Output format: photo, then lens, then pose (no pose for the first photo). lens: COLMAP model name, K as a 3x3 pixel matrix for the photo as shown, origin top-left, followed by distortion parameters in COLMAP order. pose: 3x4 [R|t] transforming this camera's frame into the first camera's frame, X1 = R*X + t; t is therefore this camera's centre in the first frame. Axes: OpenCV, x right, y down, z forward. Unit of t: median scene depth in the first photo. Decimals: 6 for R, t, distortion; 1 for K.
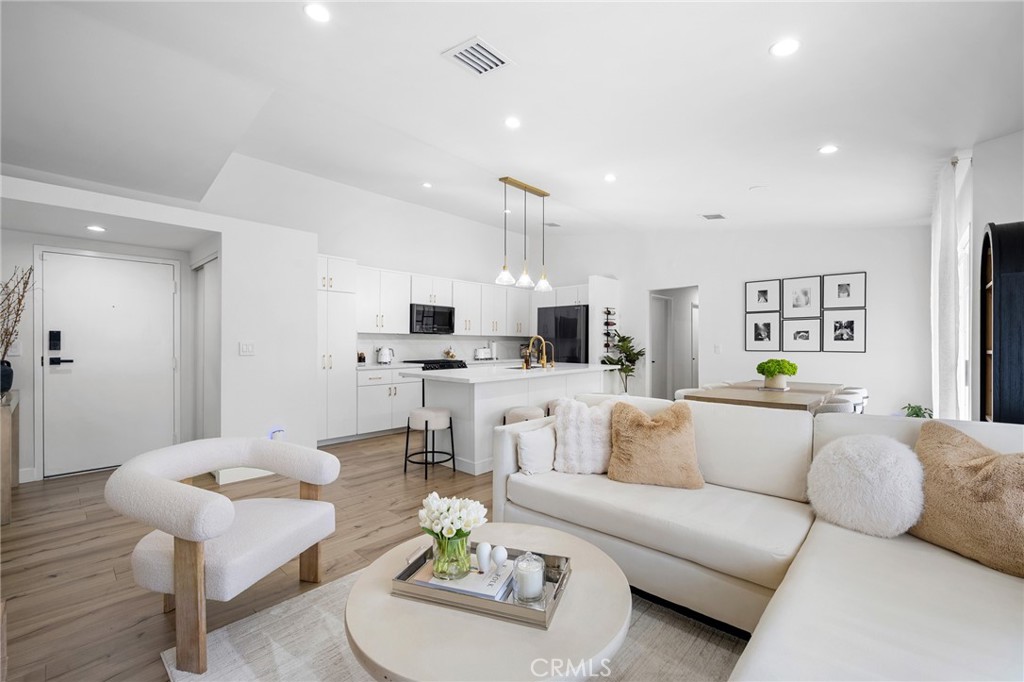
lens RADIAL K [[429.2, 0, 515.3], [0, 429.2, 343.8], [0, 0, 1]] dist [-0.000101, -0.000009]
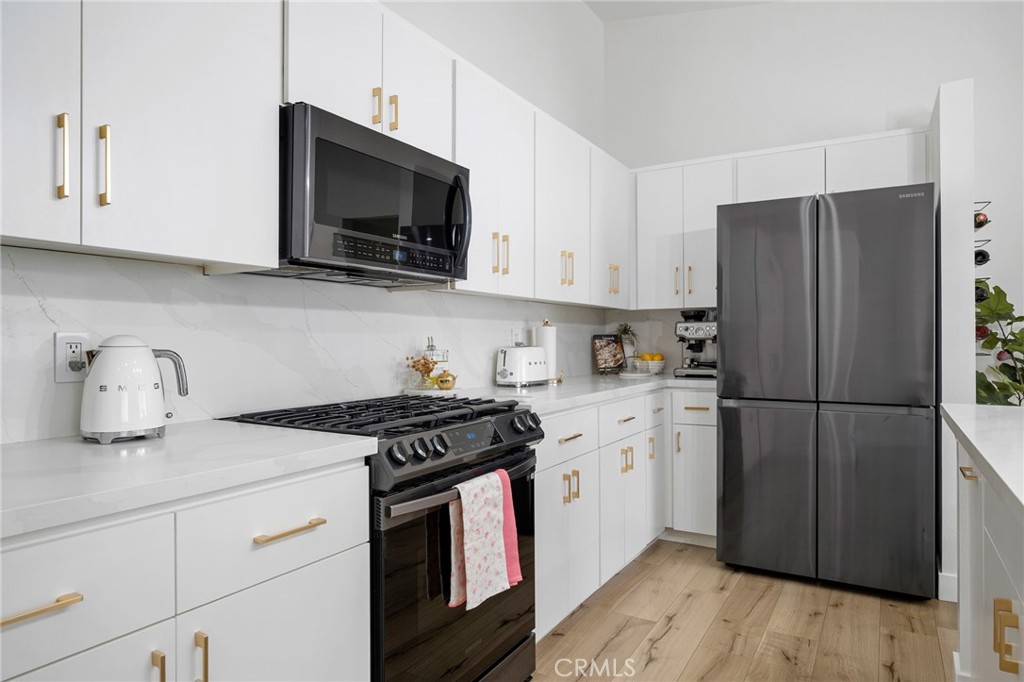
lens RADIAL K [[637.1, 0, 510.4], [0, 637.1, 339.9], [0, 0, 1]] dist [0.001033, 0.000465]
pose [[0.978955, -0.007253, 0.203948, -0.199751], [0.008164, 0.999960, -0.003626, 0.008682], [-0.203913, 0.005215, 0.978975, 0.697052]]
